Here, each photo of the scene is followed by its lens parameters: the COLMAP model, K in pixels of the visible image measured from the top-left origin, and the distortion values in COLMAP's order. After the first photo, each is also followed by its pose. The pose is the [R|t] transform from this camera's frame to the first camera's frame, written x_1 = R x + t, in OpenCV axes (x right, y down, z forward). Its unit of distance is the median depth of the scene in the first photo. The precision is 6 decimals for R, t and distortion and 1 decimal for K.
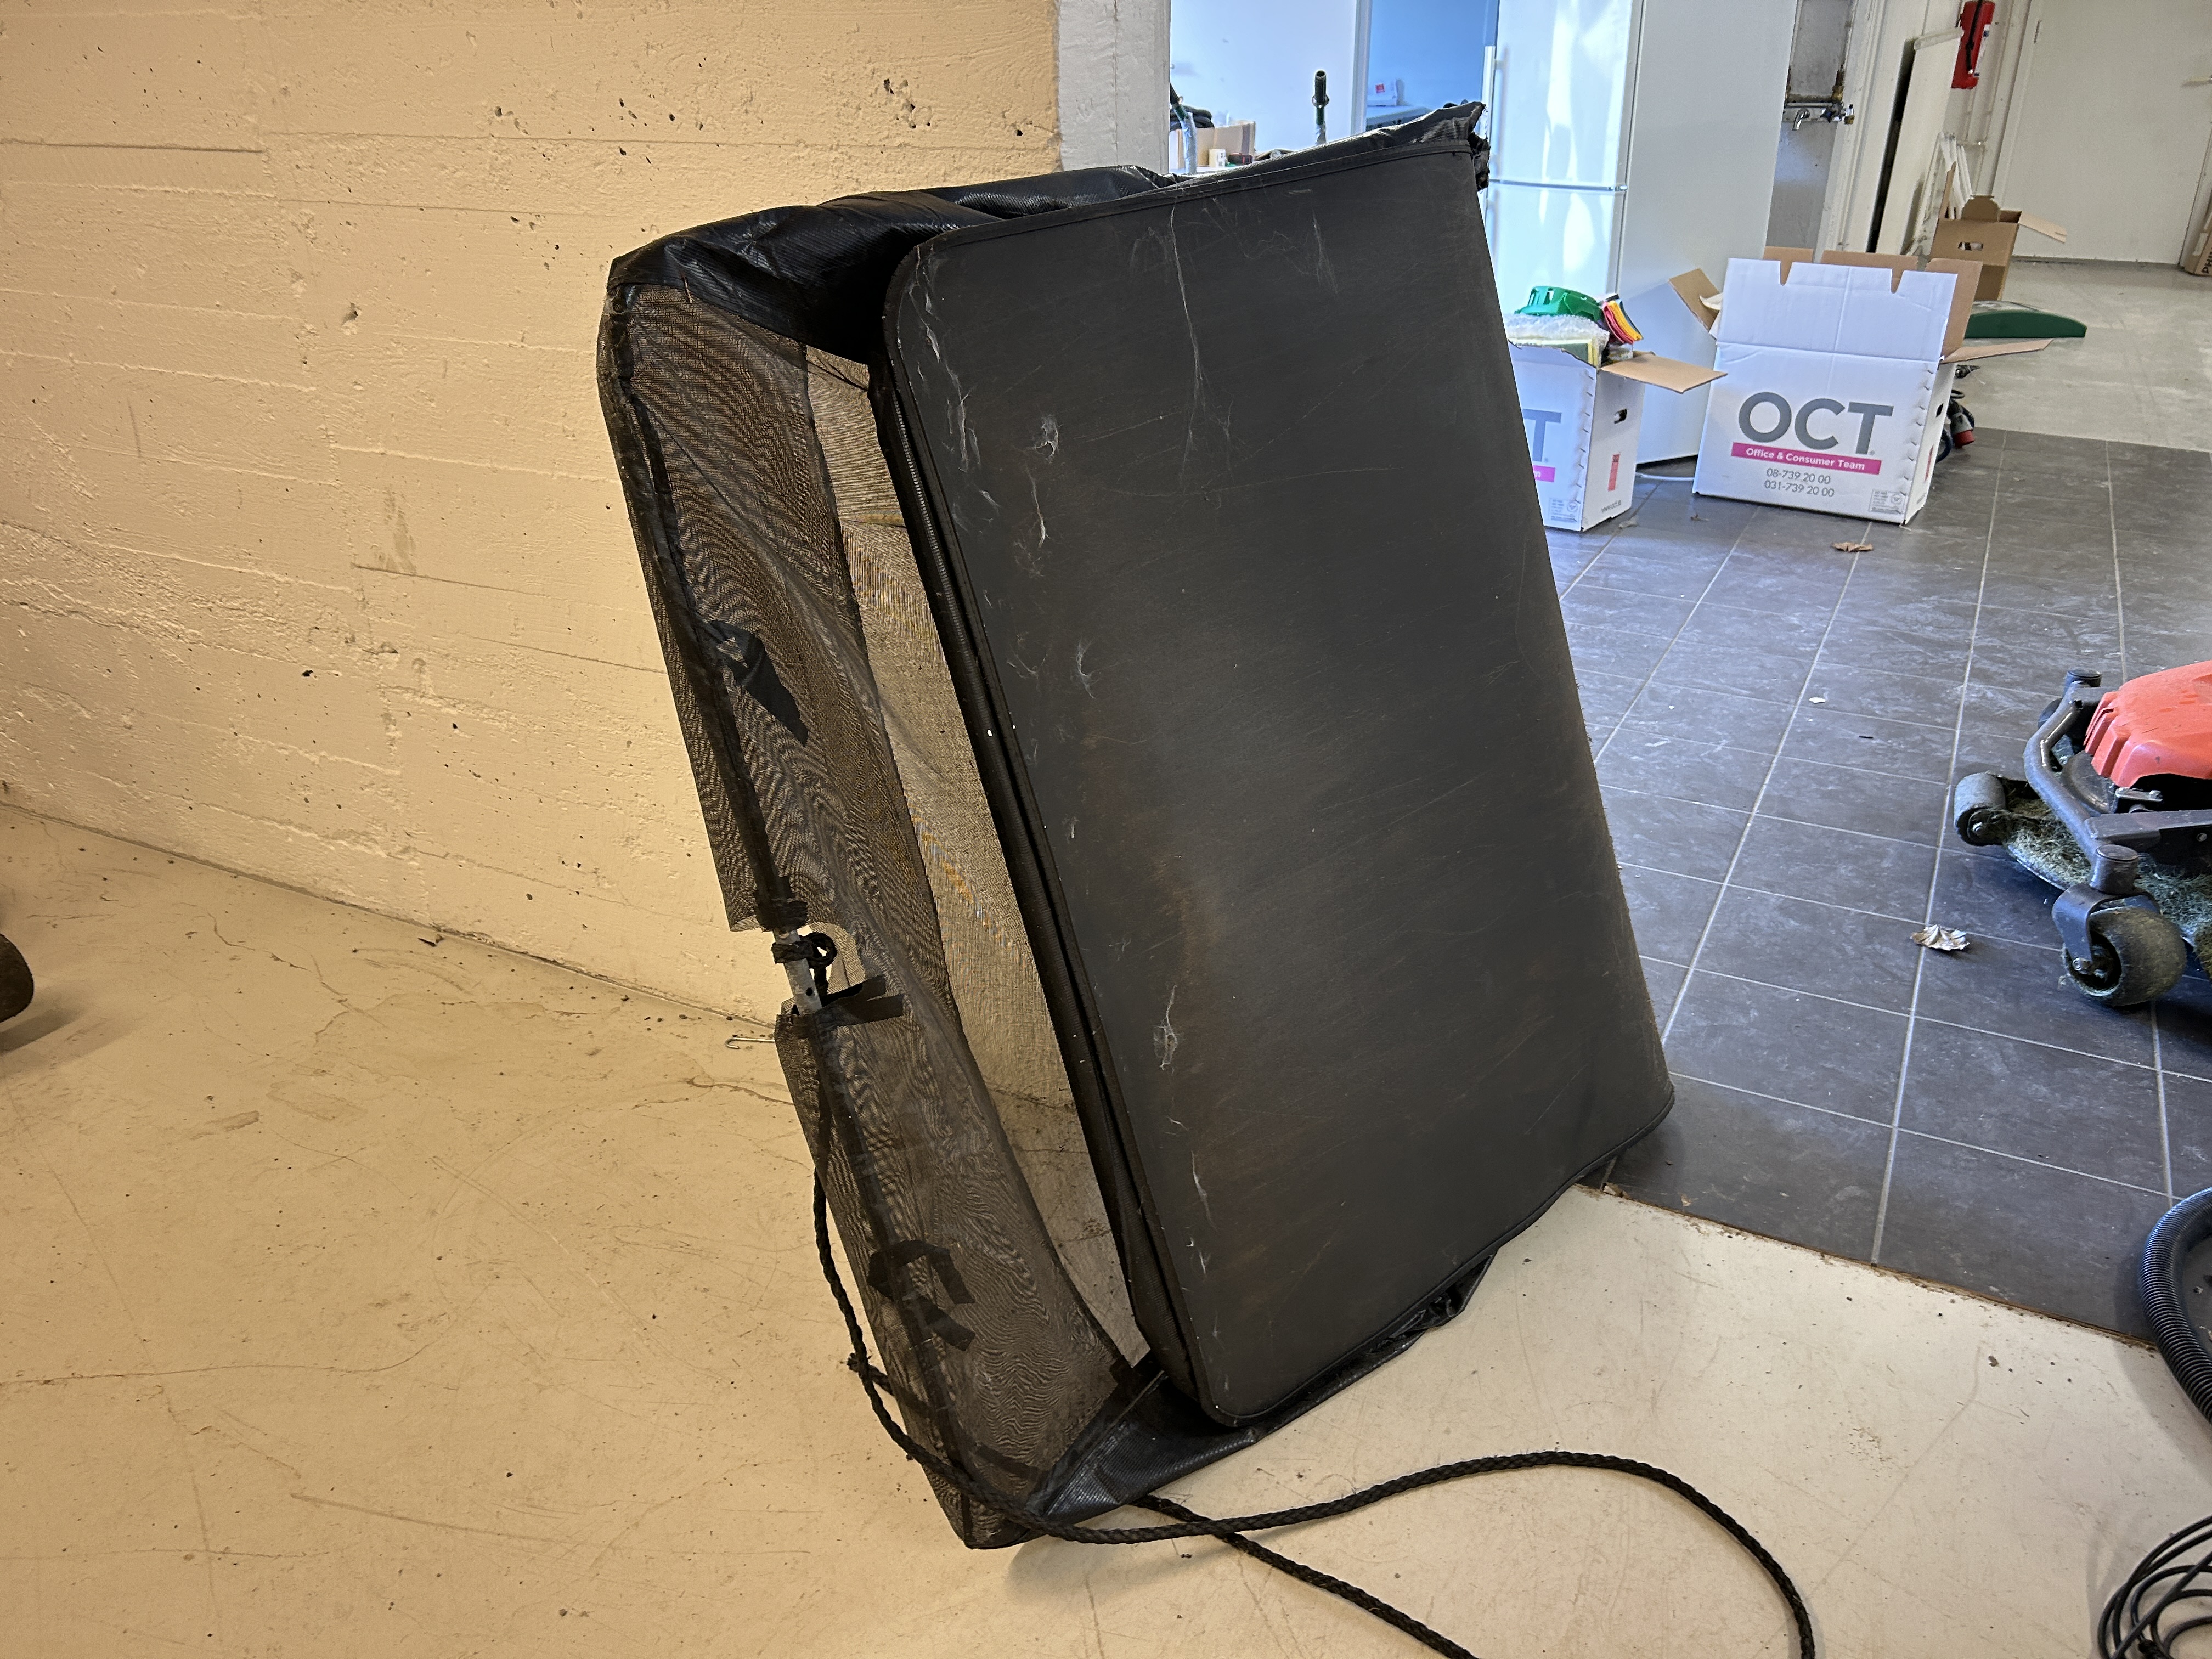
lens RADIAL K [[1673.6, 0, 1106.2], [0, 1673.6, 834.5], [0, 0, 1]] dist [0.012138, -0.003507]
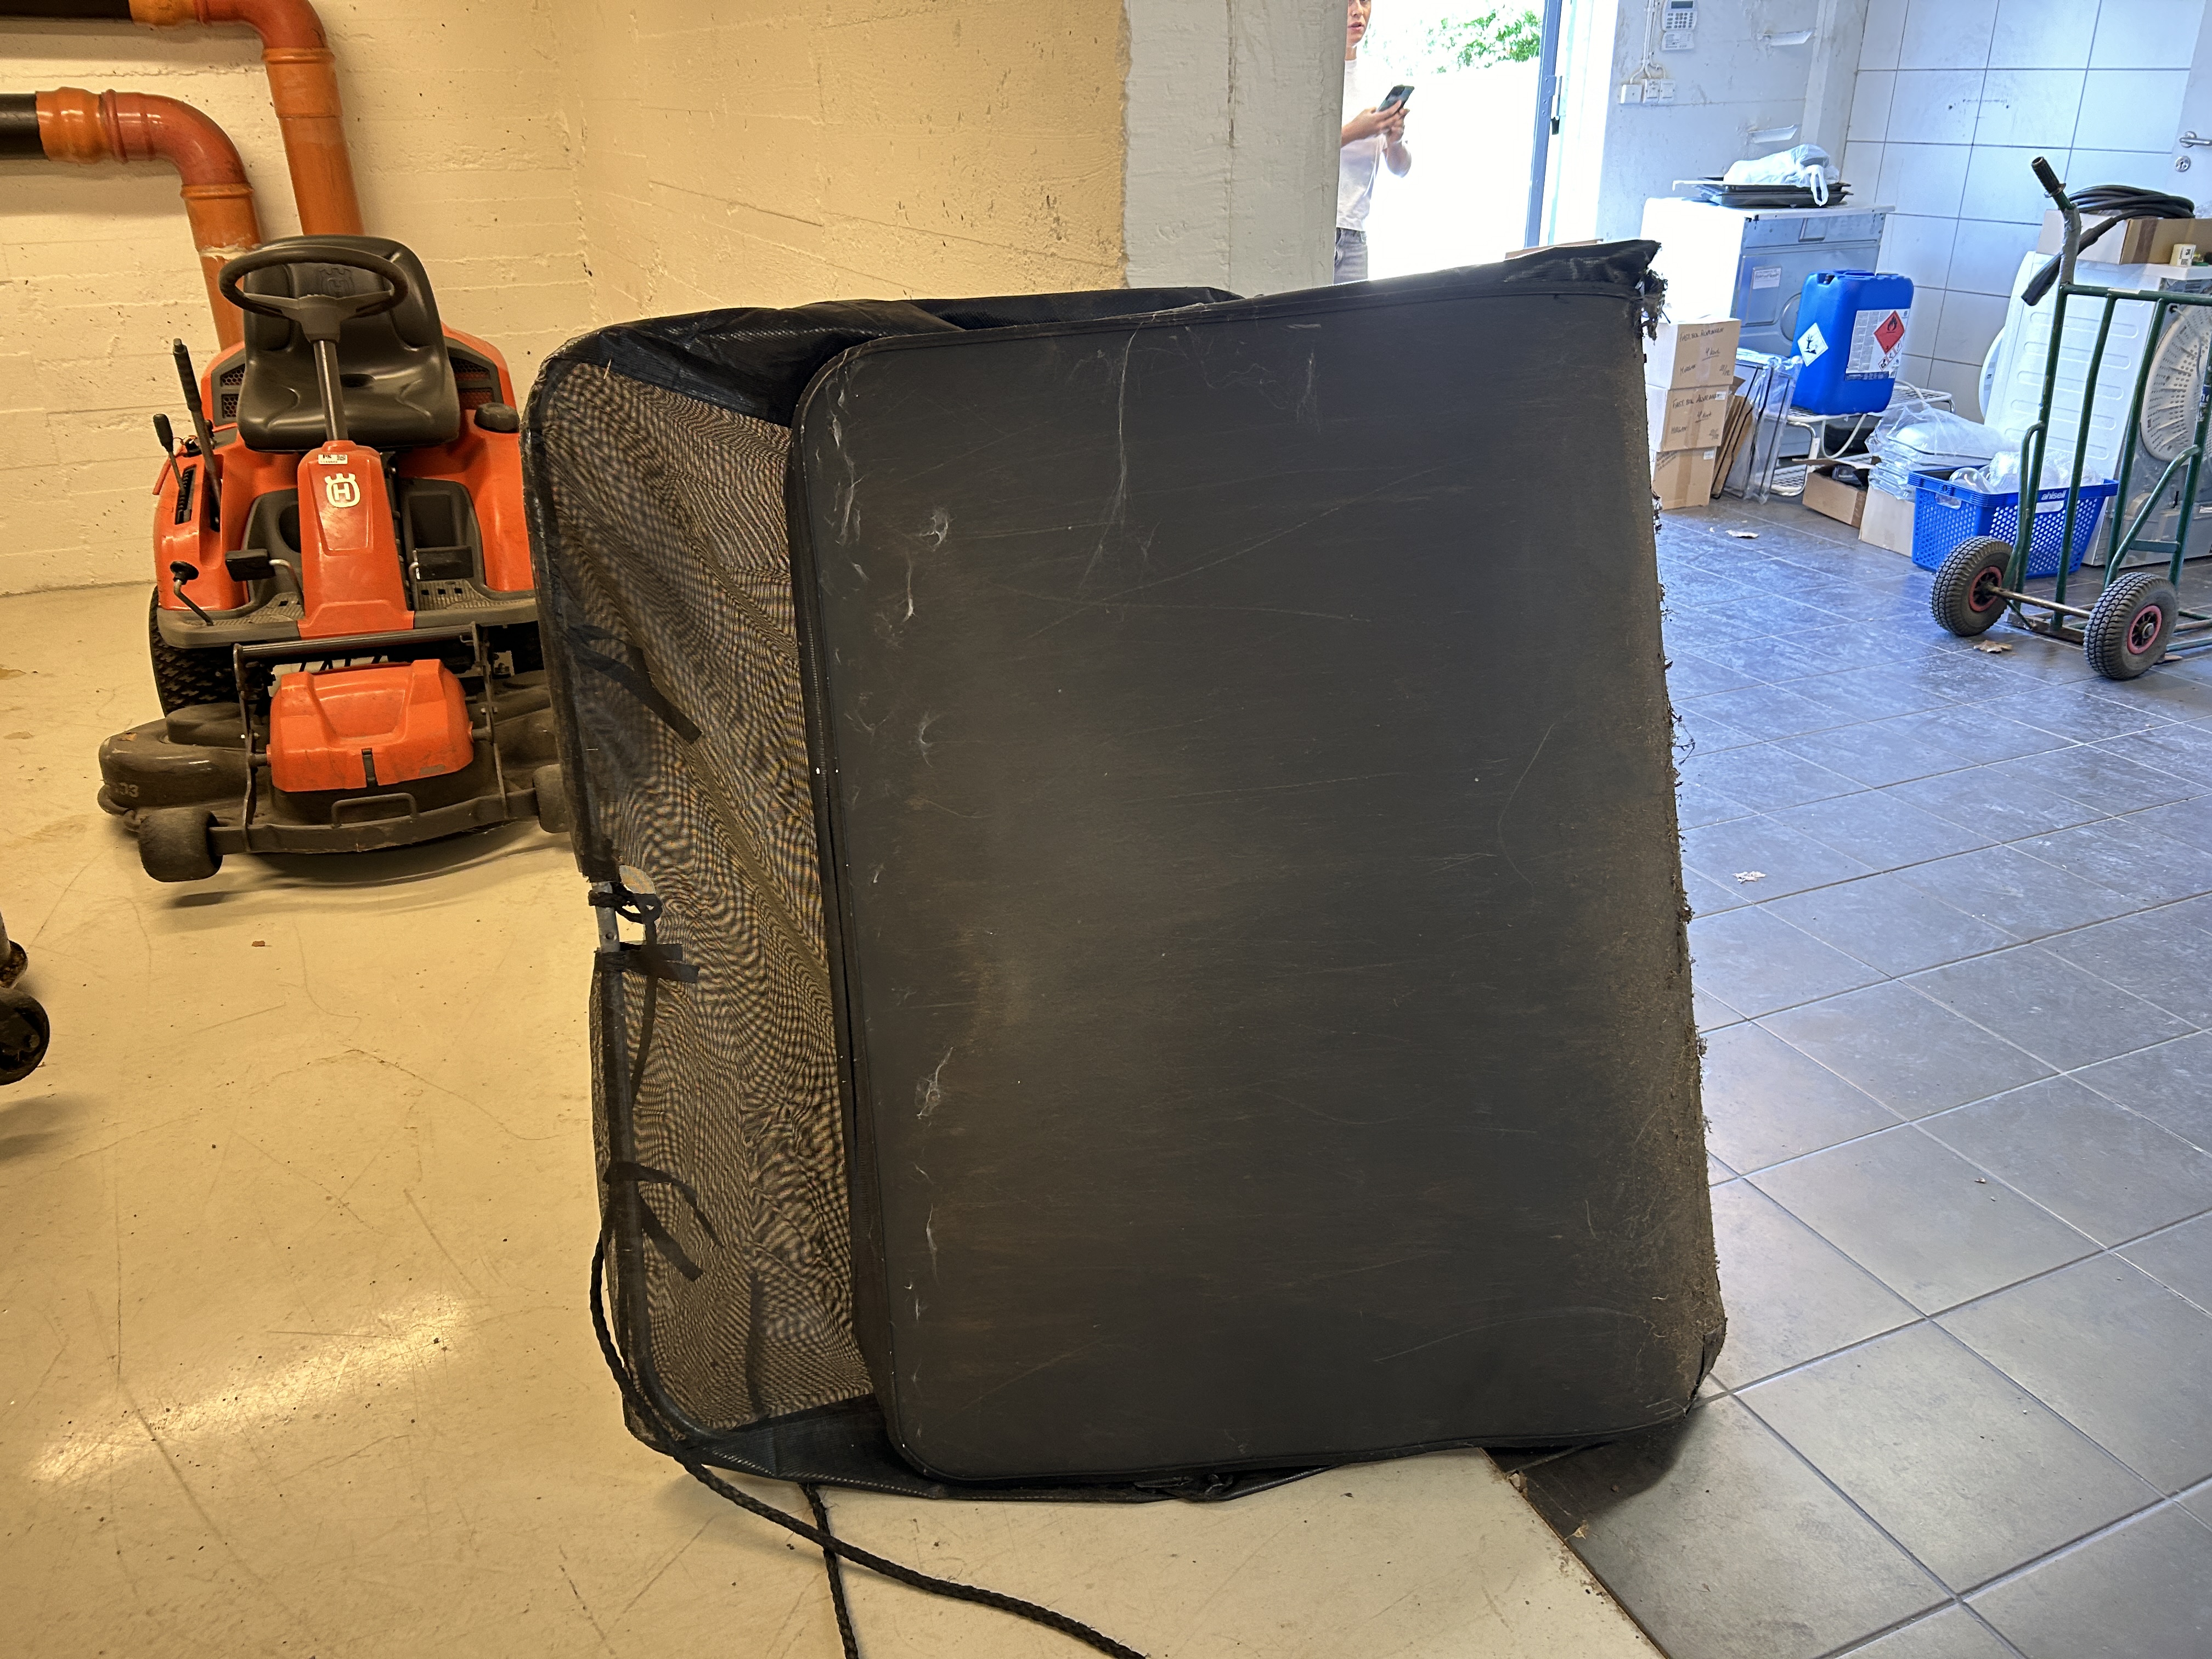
lens RADIAL K [[1673.6, 0, 1109.2], [0, 1673.6, 824.1], [0, 0, 1]] dist [0.012138, -0.003507]
pose [[0.775915, 0.250967, -0.578767, 0.698263], [-0.267028, 0.961875, 0.059104, -0.135952], [0.571535, 0.108687, 0.813348, 0.176798]]
